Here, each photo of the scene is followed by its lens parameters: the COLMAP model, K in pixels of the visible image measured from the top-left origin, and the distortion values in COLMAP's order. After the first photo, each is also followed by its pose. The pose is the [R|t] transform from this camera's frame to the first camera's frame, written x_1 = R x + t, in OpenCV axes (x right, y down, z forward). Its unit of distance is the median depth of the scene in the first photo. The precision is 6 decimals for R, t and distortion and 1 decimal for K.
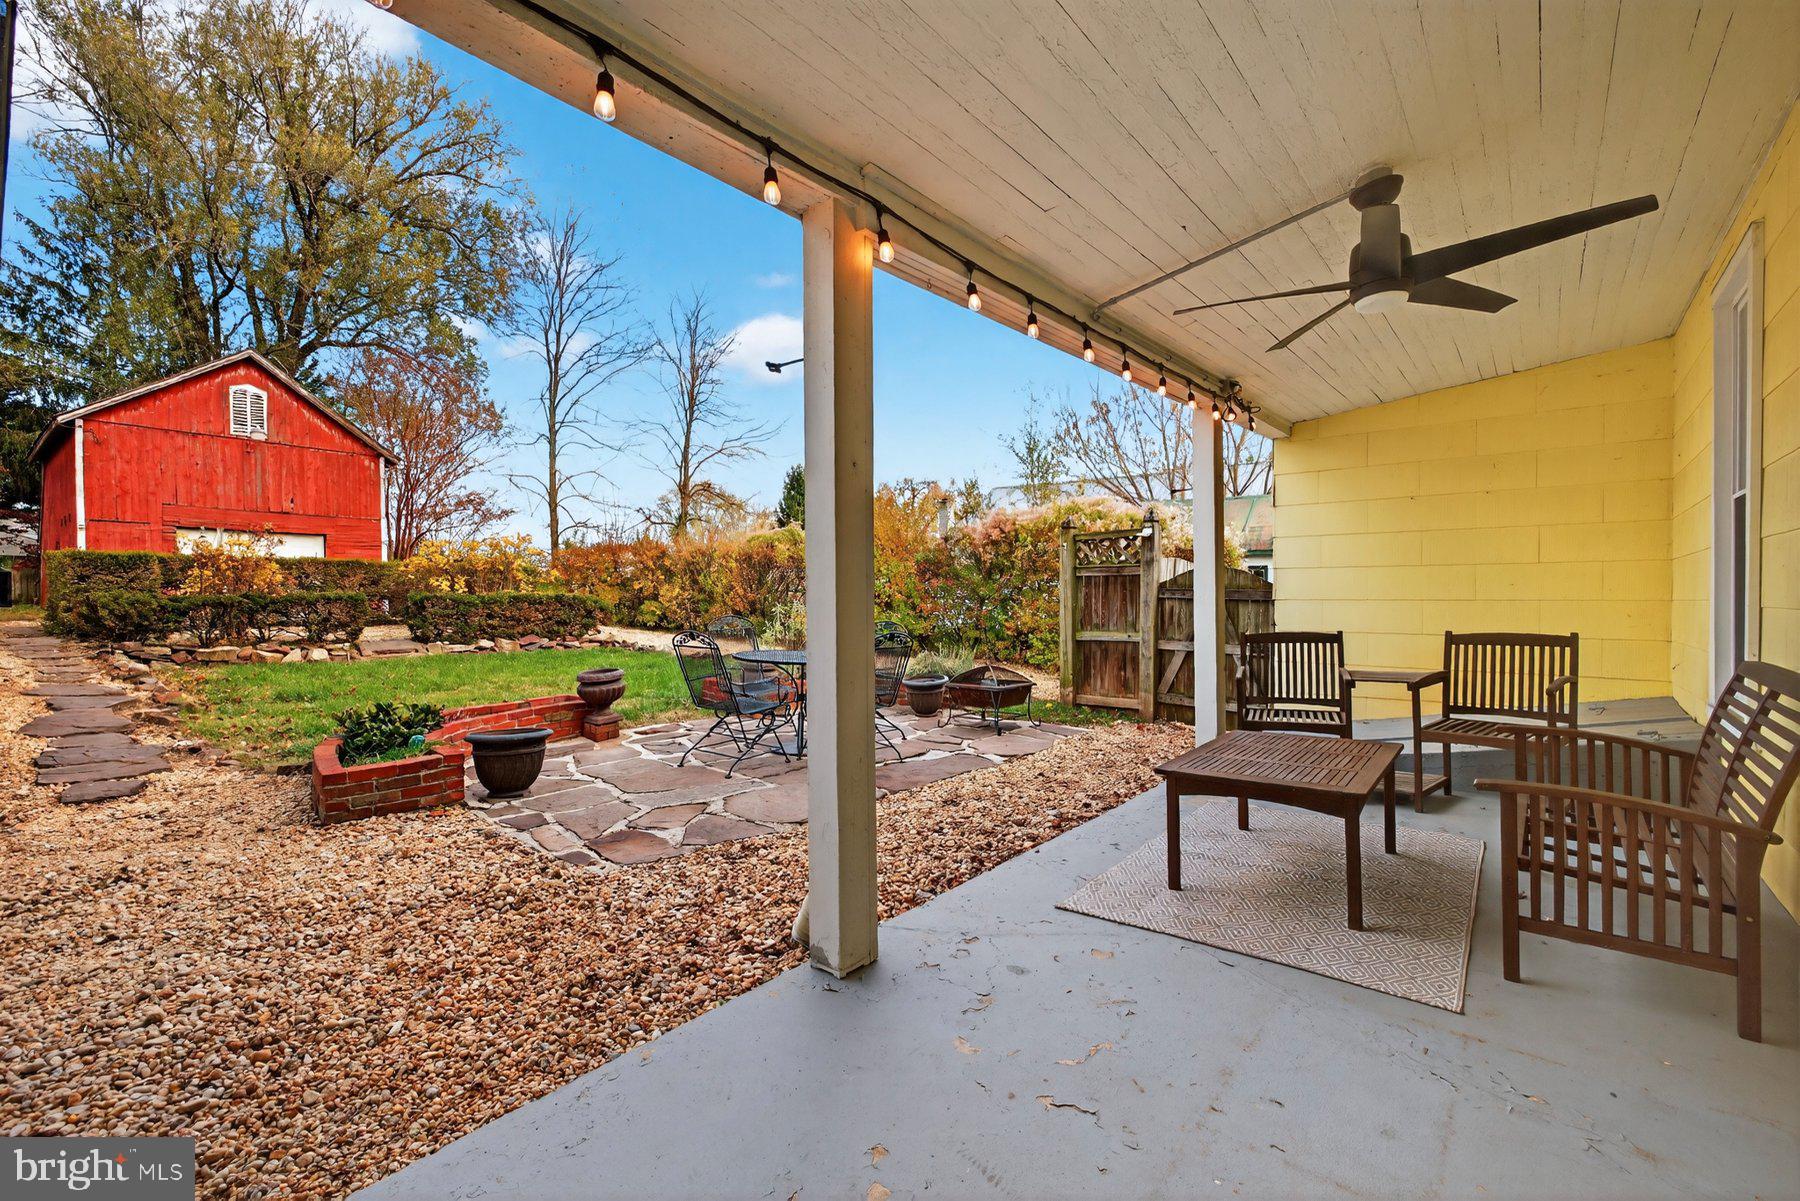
lens RADIAL K [[759.9, 0, 901.4], [0, 759.9, 593.6], [0, 0, 1]] dist [0.007155, -0.000769]
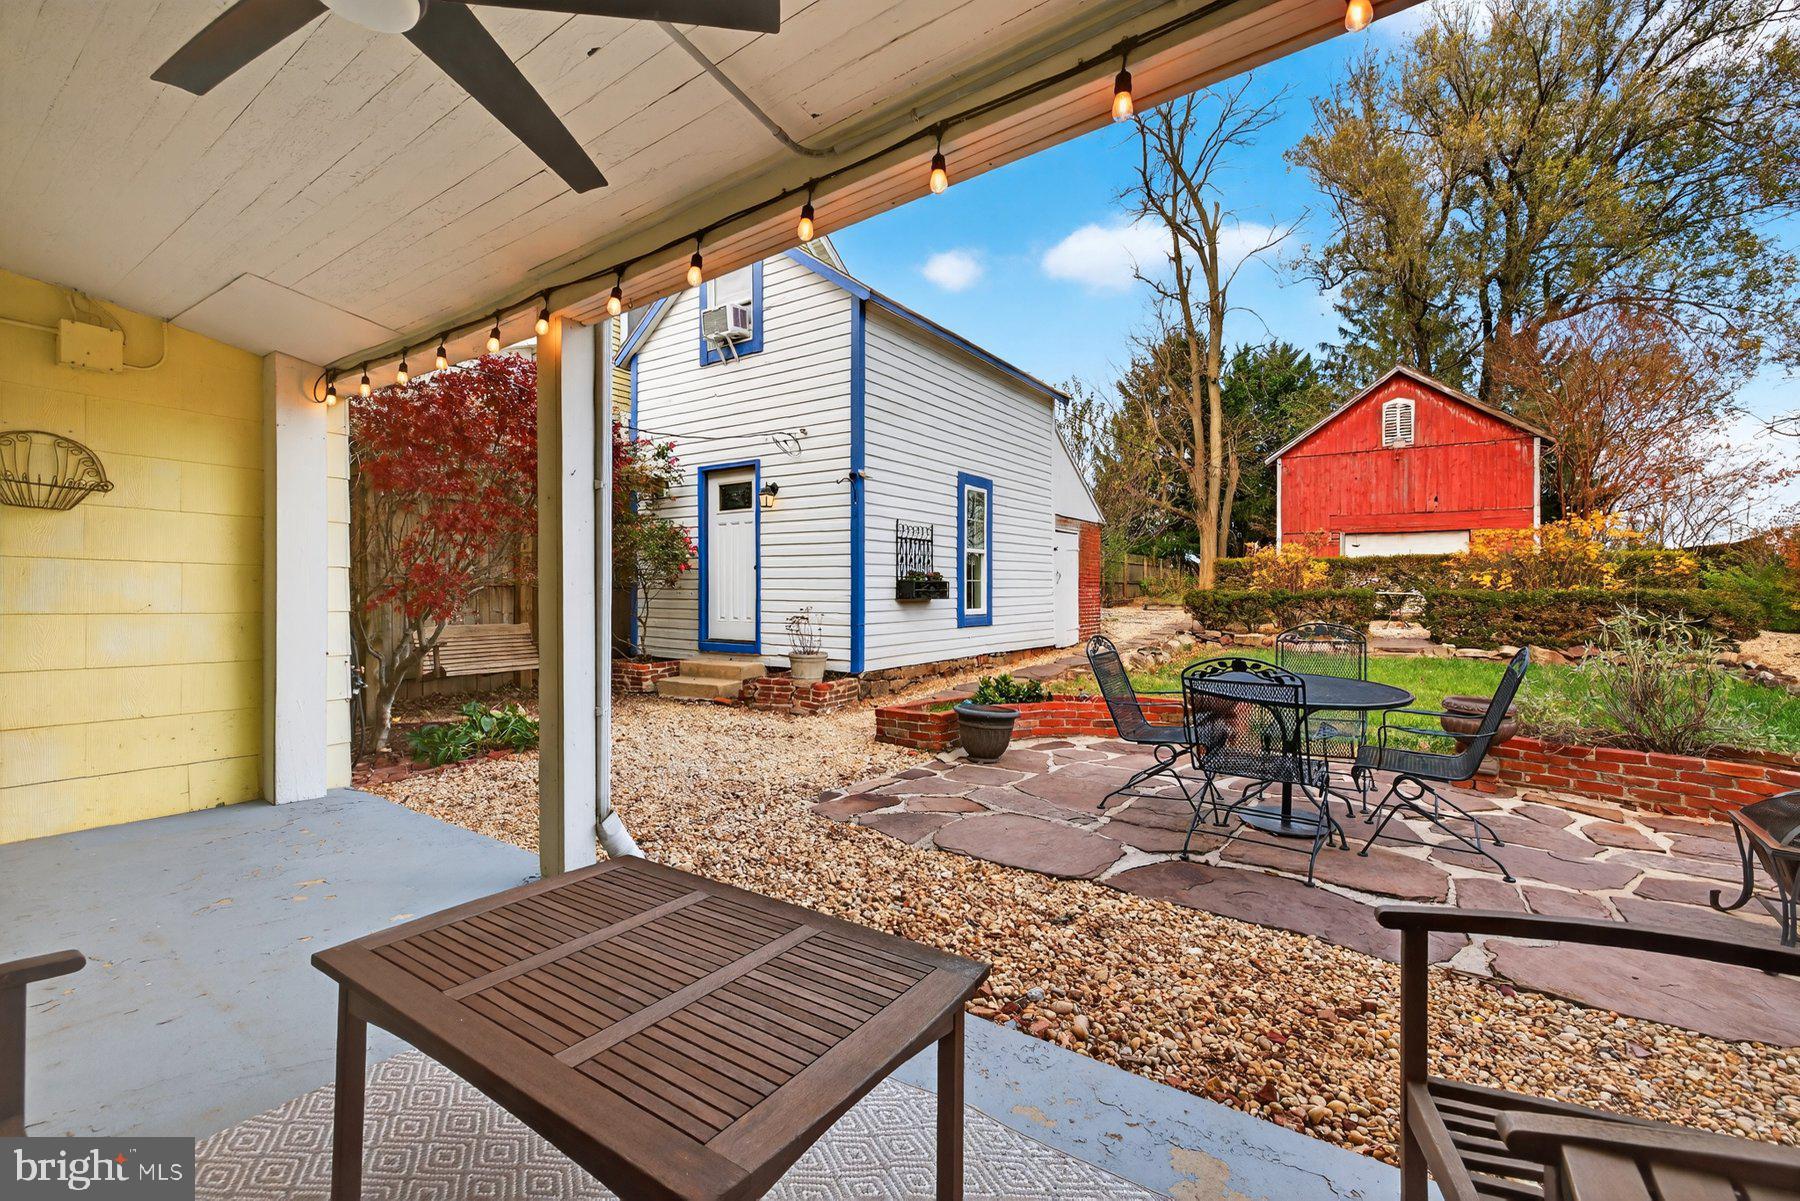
lens RADIAL K [[759.9, 0, 901.8], [0, 759.9, 601.1], [0, 0, 1]] dist [0.007155, -0.000769]
pose [[0.083829, 0.017402, -0.996328, 0.179908], [-0.000625, 0.999848, 0.017411, -0.002054], [0.996480, -0.000837, 0.083827, 0.207886]]
